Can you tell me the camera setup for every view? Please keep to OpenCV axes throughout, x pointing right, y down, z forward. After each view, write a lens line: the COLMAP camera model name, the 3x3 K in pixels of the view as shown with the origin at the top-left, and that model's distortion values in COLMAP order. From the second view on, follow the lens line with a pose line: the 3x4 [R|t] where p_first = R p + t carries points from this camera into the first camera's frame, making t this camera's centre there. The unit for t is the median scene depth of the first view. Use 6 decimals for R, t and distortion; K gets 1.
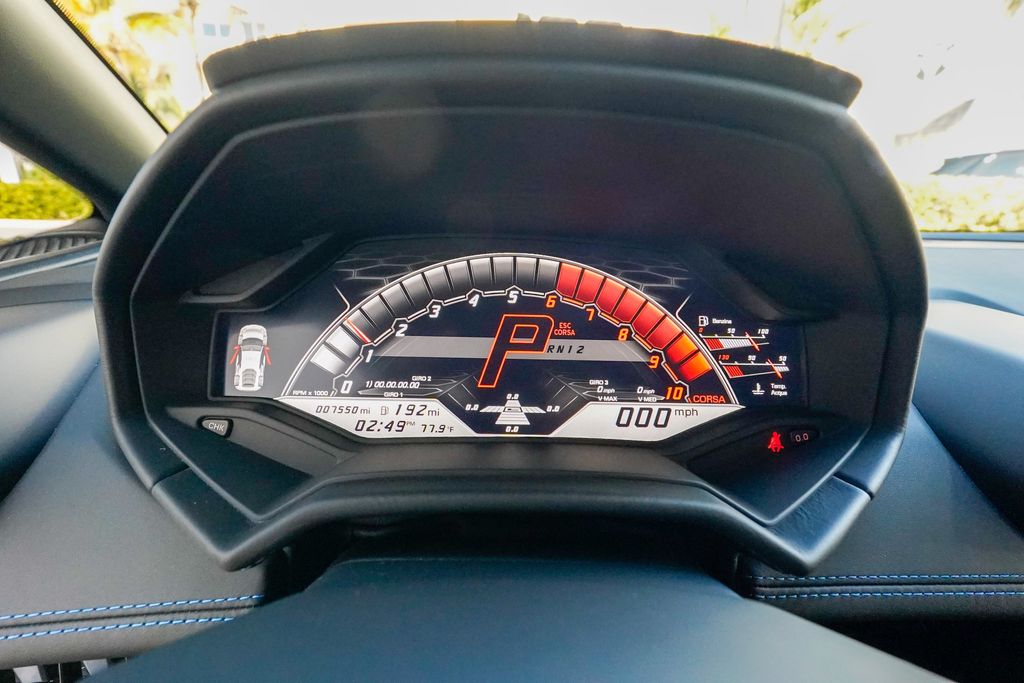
lens RADIAL K [[483.5, 0, 506.1], [0, 483.5, 342.2], [0, 0, 1]] dist [-0.000577, 0.001162]
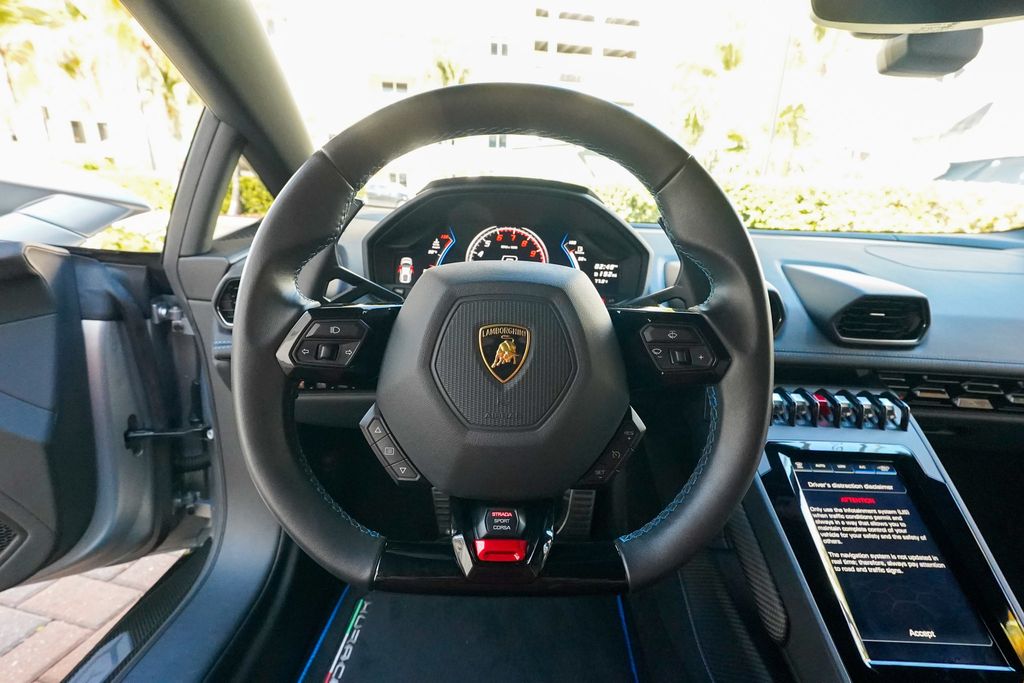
lens RADIAL K [[485.6, 0, 512.0], [0, 485.6, 341.5], [0, 0, 1]] dist [-0.000604, 0.006749]
pose [[0.999753, 0.019681, -0.010288, 0.076420], [-0.019640, 0.999799, 0.004002, 0.382114], [0.010364, -0.003799, 0.999939, -1.557918]]
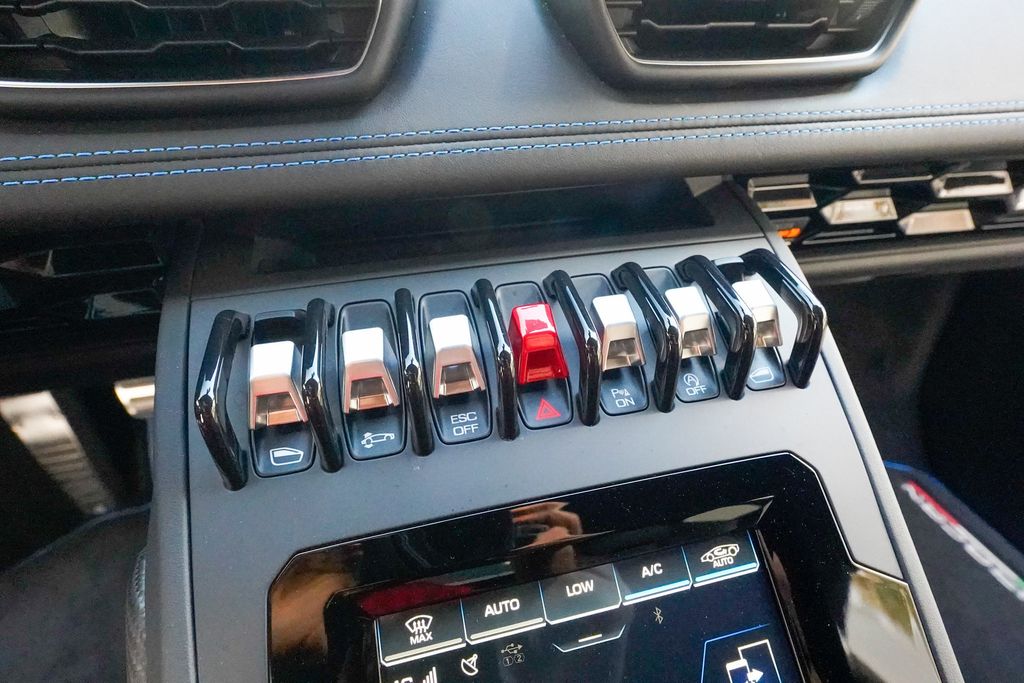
lens RADIAL K [[483.5, 0, 506.1], [0, 483.5, 342.2], [0, 0, 1]] dist [-0.000577, 0.001162]
pose [[0.979580, -0.142484, 0.141847, 1.384718], [0.076013, 0.915620, 0.394793, 0.414268], [-0.186129, -0.375949, 0.907754, 0.196235]]
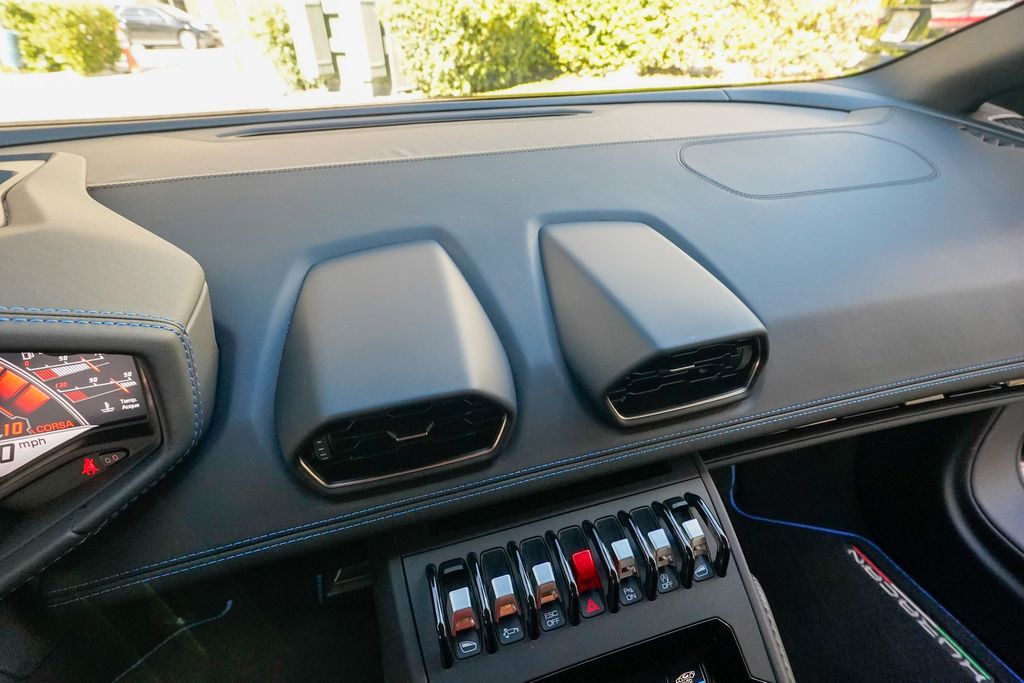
lens RADIAL K [[483.5, 0, 506.1], [0, 483.5, 342.2], [0, 0, 1]] dist [-0.000577, 0.001162]
pose [[0.964552, -0.177928, 0.194889, 1.186405], [0.108407, 0.940478, 0.322100, -0.285424], [-0.240600, -0.289555, 0.926428, -0.157576]]
